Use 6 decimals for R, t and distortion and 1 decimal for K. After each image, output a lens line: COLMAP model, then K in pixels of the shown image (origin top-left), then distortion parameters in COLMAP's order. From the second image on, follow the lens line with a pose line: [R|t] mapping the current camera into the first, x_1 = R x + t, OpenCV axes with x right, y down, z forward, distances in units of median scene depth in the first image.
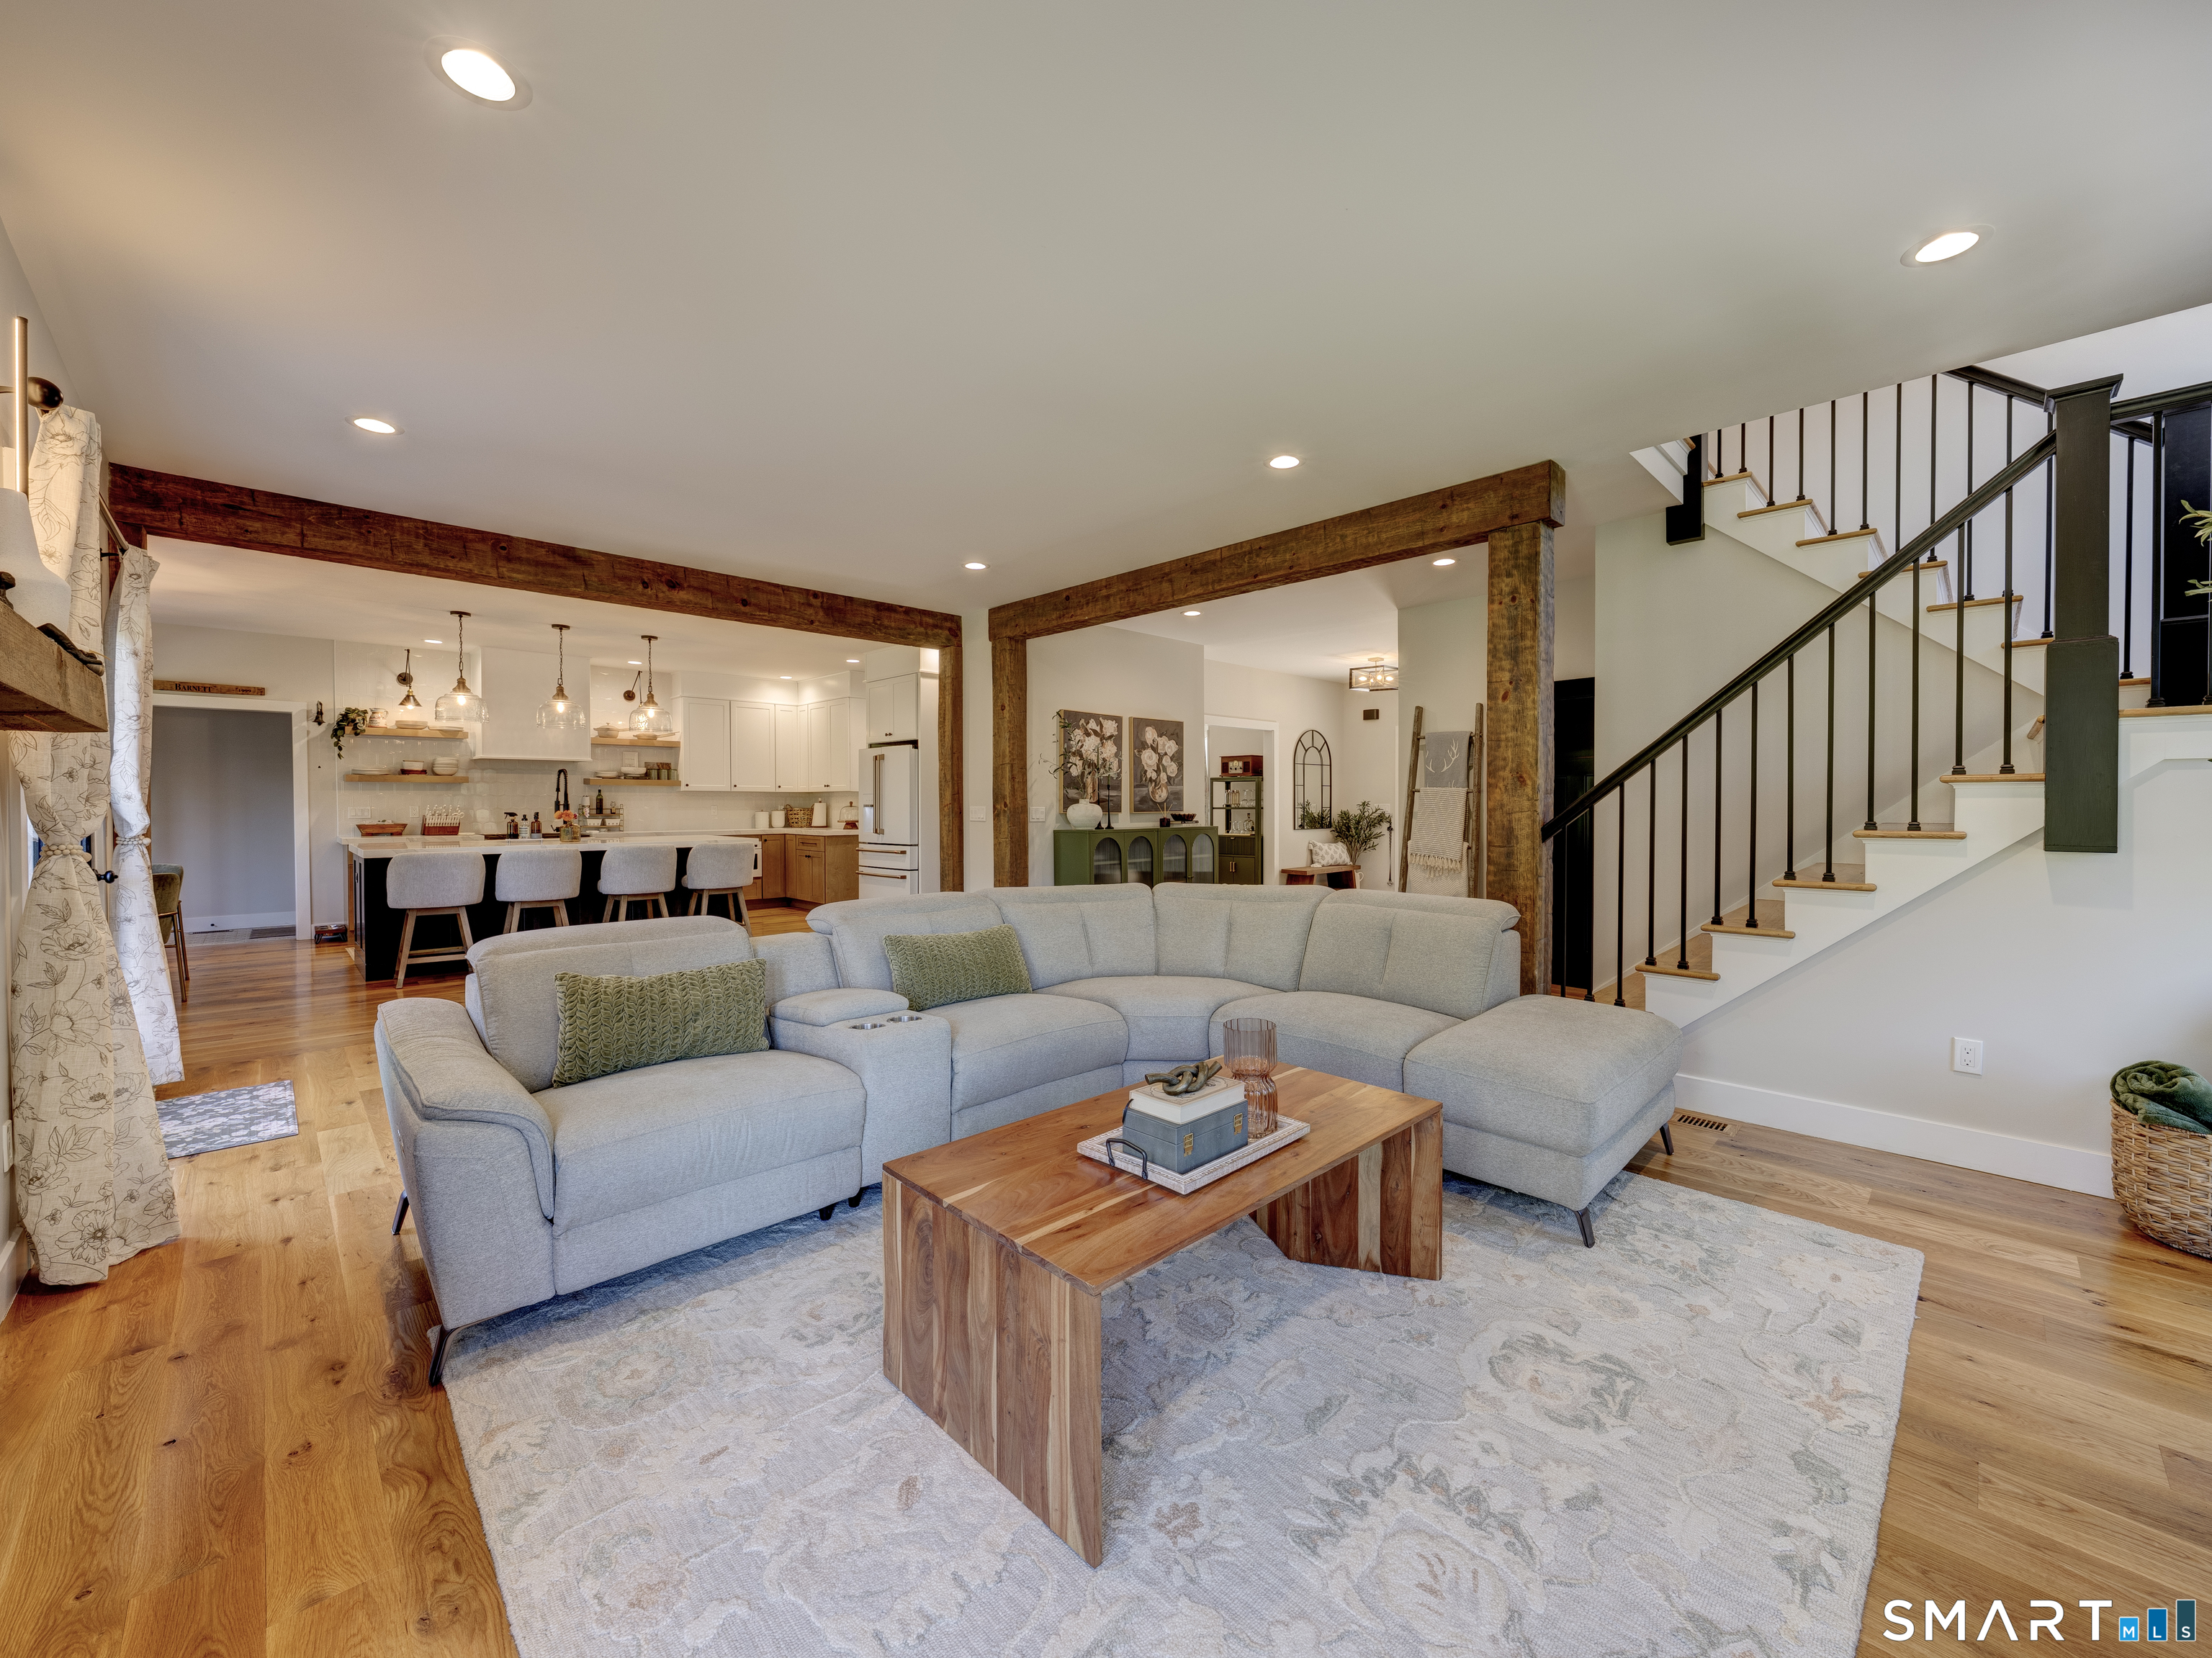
lens RADIAL K [[920.2, 0, 1106.0], [0, 920.2, 829.0], [0, 0, 1]] dist [-0.000009, -0.000029]
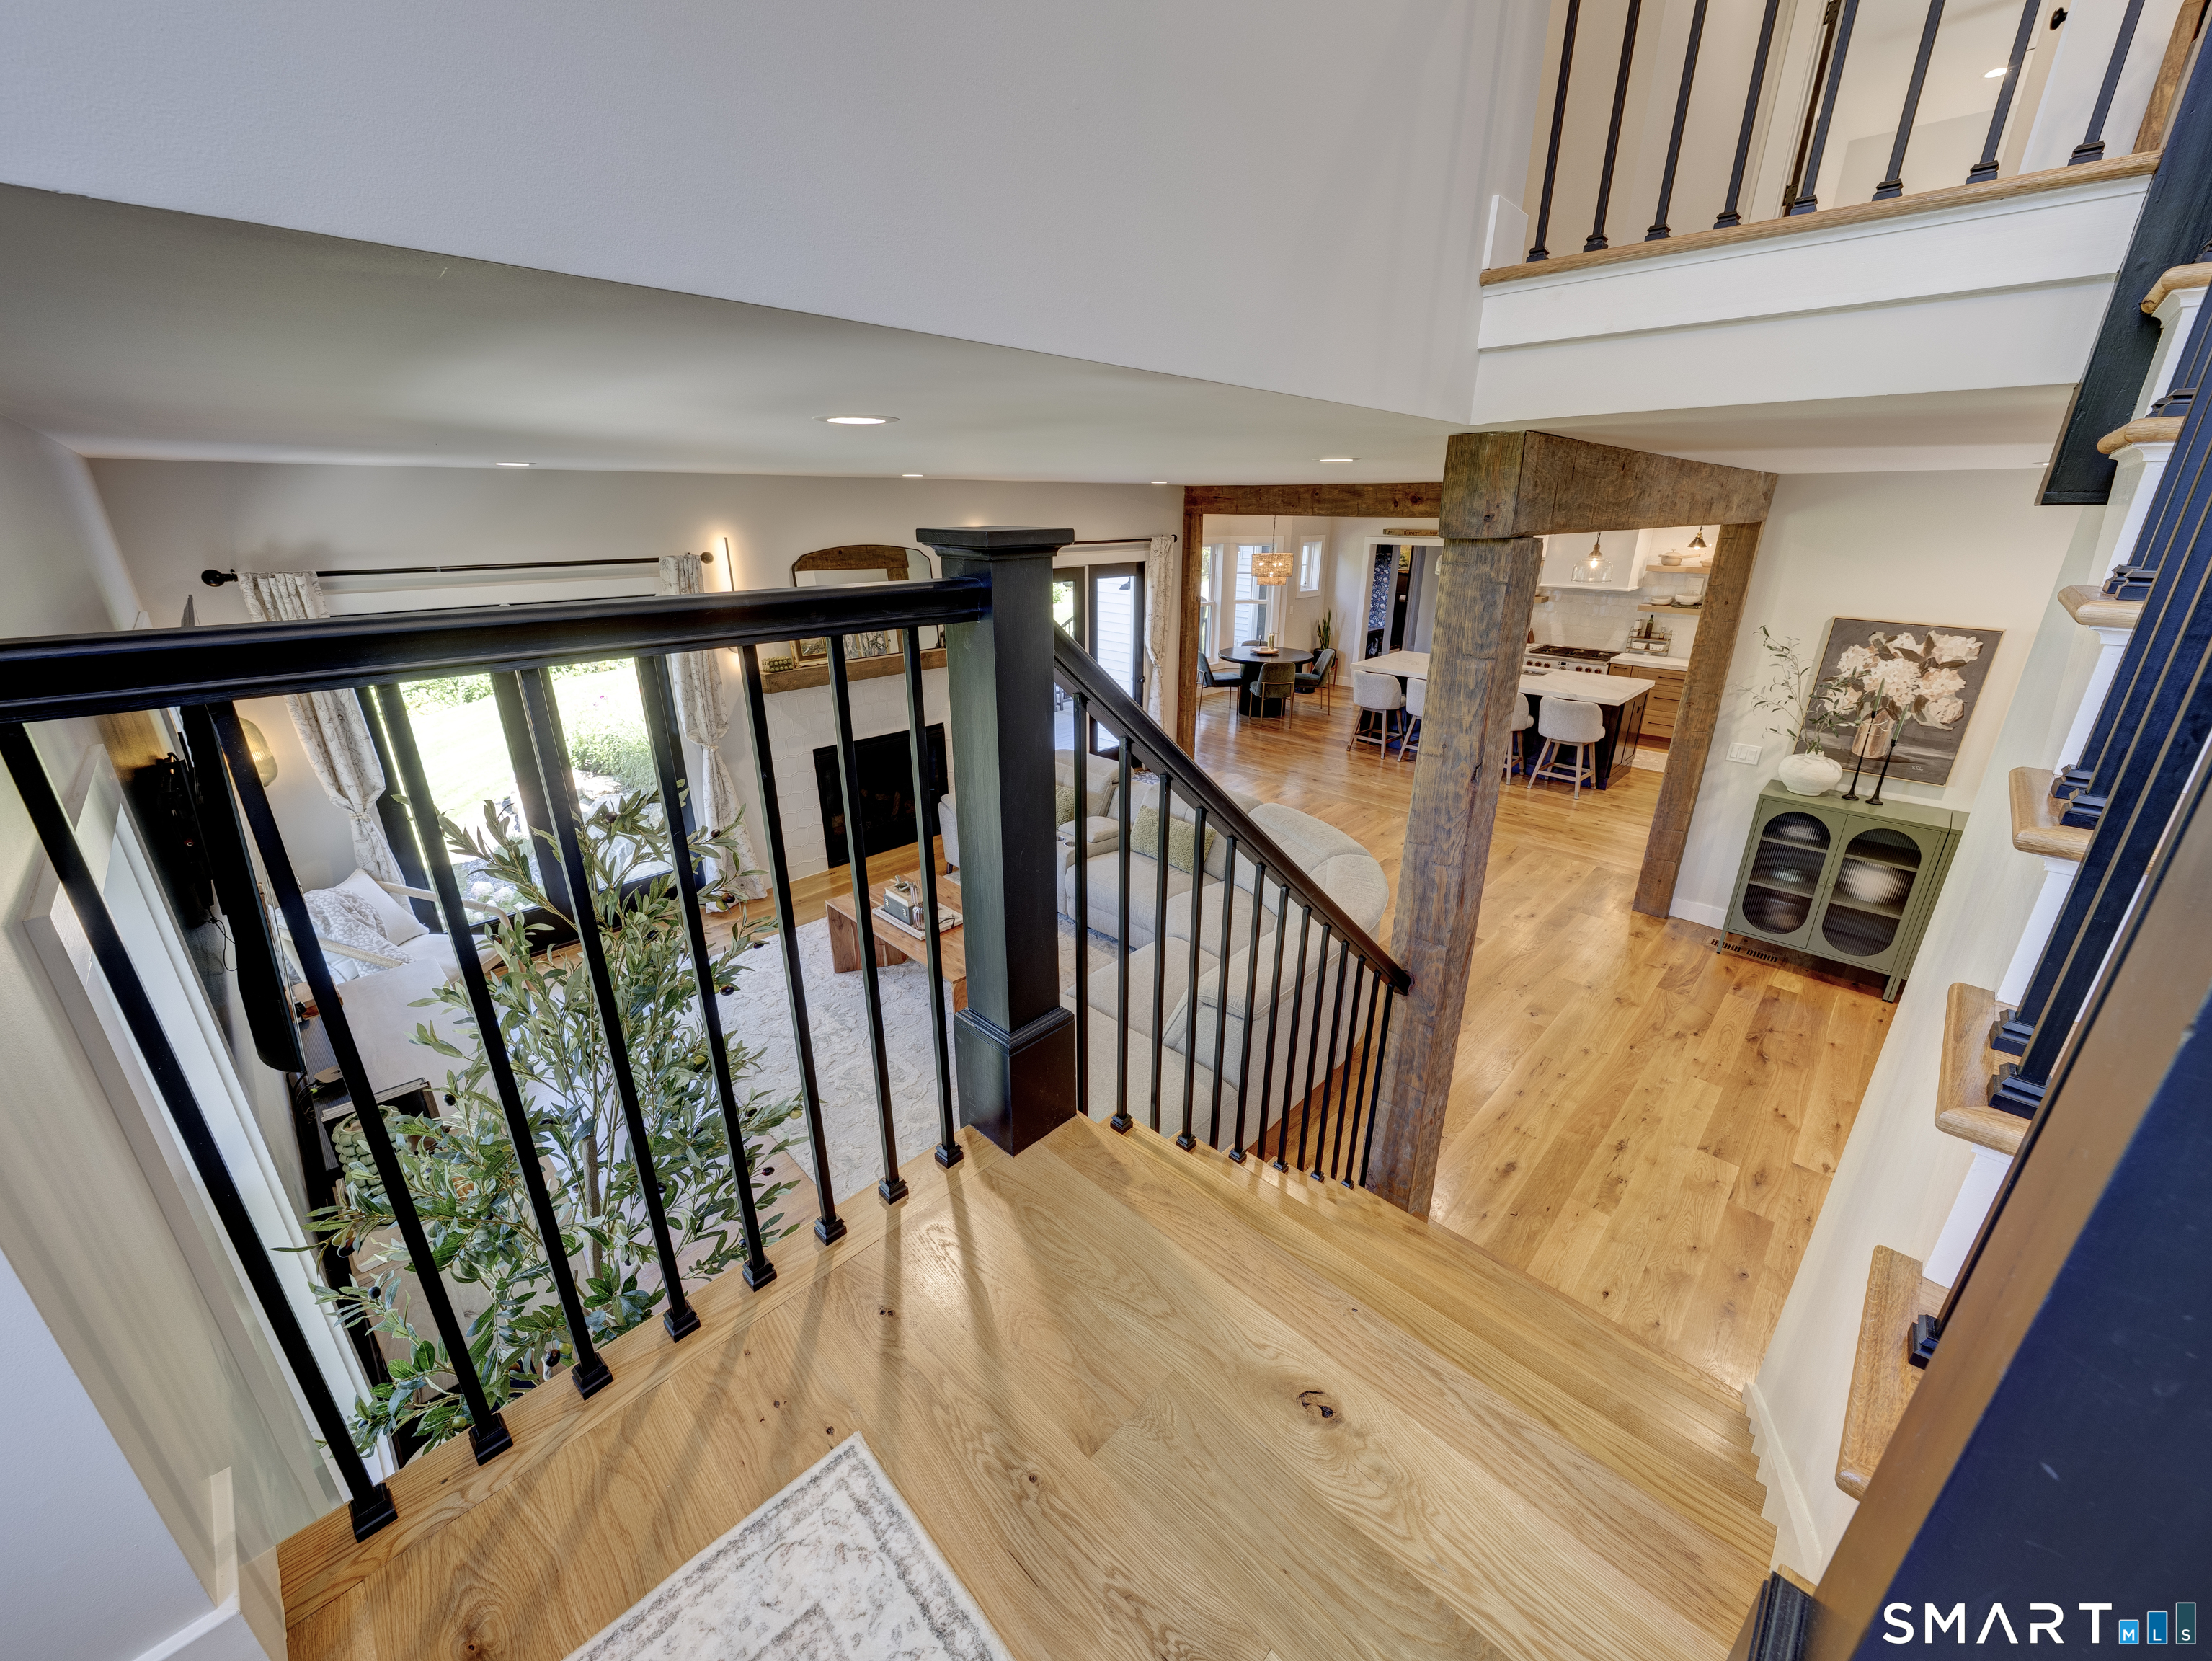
lens RADIAL K [[840.1, 0, 1106.0], [0, 840.1, 830.5], [0, 0, 1]] dist [-0.000714, -0.000020]
pose [[0.019091, 0.362453, -0.931806, 0.513341], [-0.021841, 0.931905, 0.362044, -0.170948], [0.999579, 0.013439, 0.025707, 0.376525]]
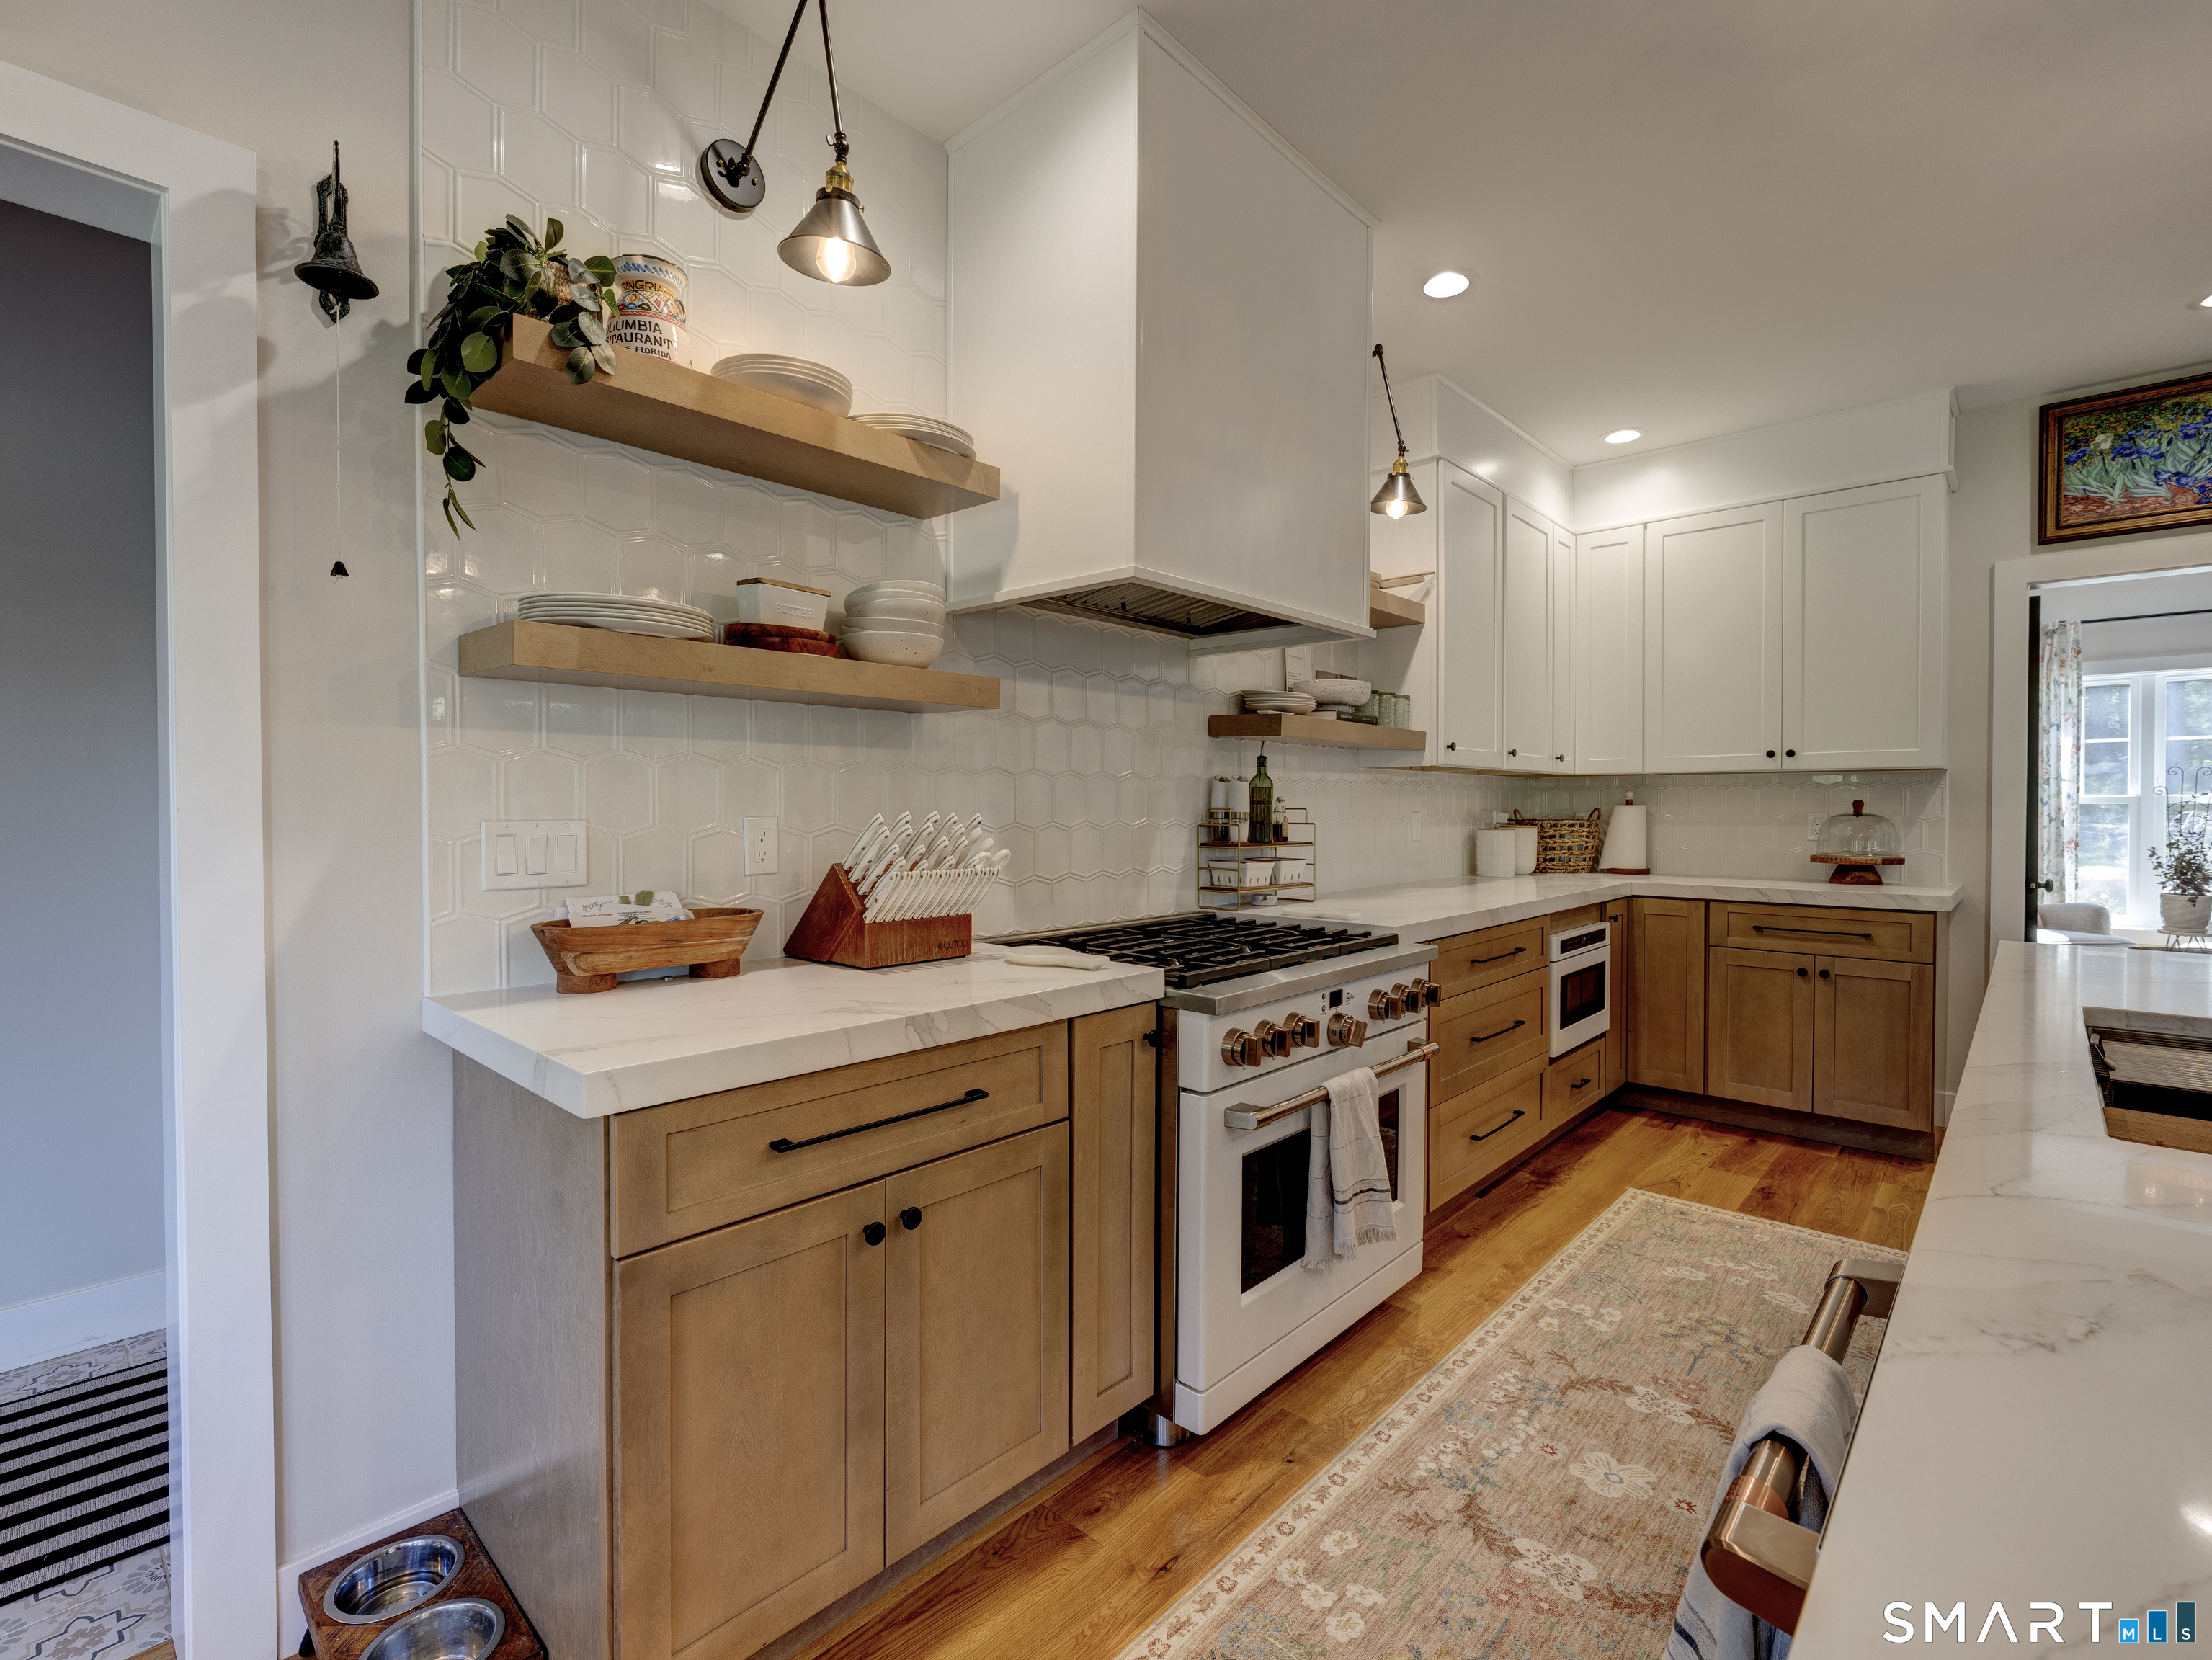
lens RADIAL K [[1016.9, 0, 1106.0], [0, 1016.9, 830.0], [0, 0, 1]] dist [-0.002698, -0.000328]
pose [[0.999076, 0.004987, 0.042692, -0.695762], [-0.004916, 0.999986, -0.001777, -0.021711], [-0.042701, 0.001566, 0.999087, 0.782753]]
